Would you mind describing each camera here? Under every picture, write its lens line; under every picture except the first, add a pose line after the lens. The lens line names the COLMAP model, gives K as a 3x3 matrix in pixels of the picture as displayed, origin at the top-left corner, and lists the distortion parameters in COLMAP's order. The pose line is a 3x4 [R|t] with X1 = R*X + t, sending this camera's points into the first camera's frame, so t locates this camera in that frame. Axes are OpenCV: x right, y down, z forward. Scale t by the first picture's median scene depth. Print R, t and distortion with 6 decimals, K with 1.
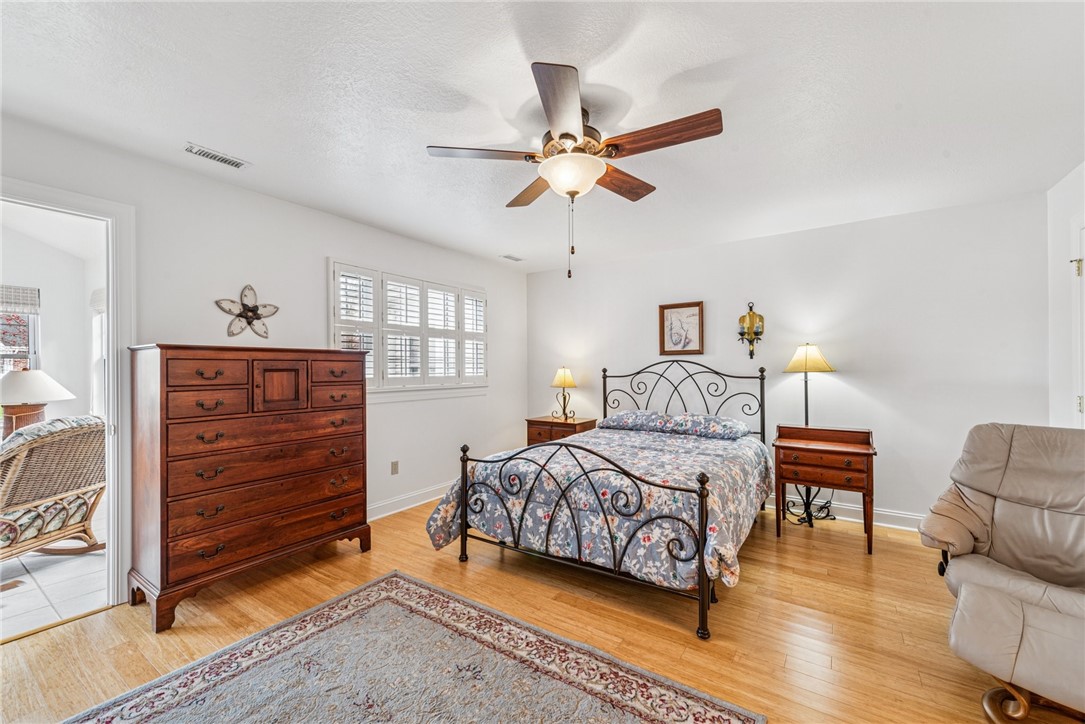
lens RADIAL K [[429.9, 0, 542.3], [0, 429.9, 365.9], [0, 0, 1]] dist [0.012928, -0.000046]
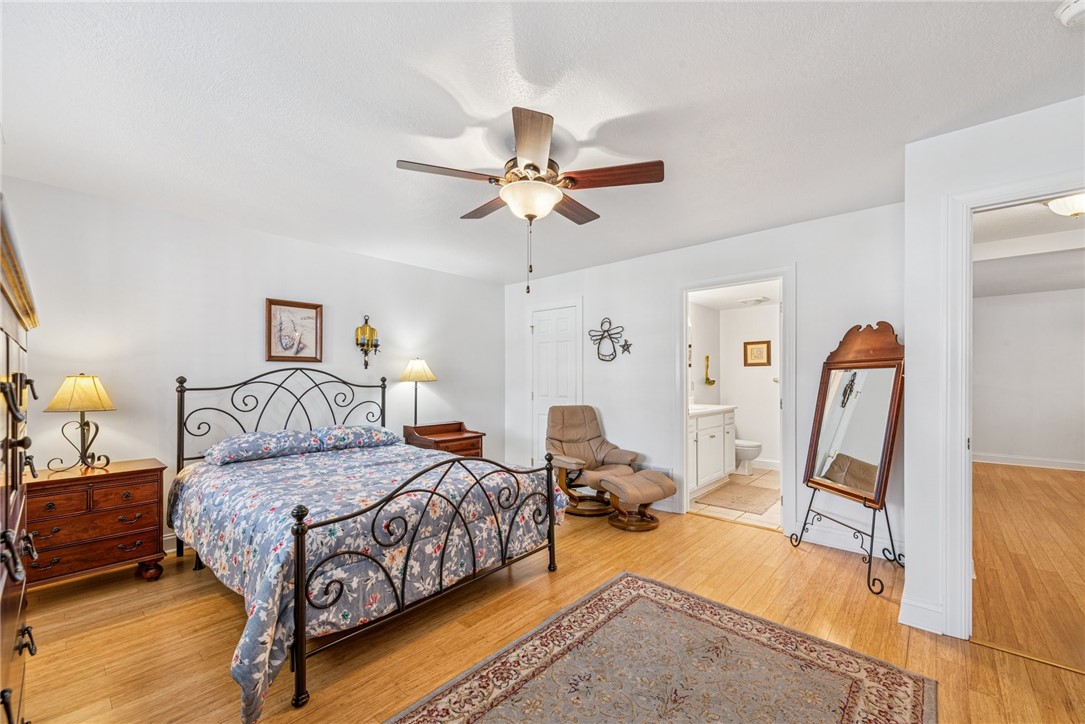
lens RADIAL K [[443.3, 0, 549.1], [0, 443.3, 371.8], [0, 0, 1]] dist [0.012416, -0.000286]
pose [[0.124028, 0.017267, 0.992129, -0.802200], [-0.007527, 0.999836, -0.016460, 0.008264], [-0.992250, -0.005426, 0.124137, 0.631914]]
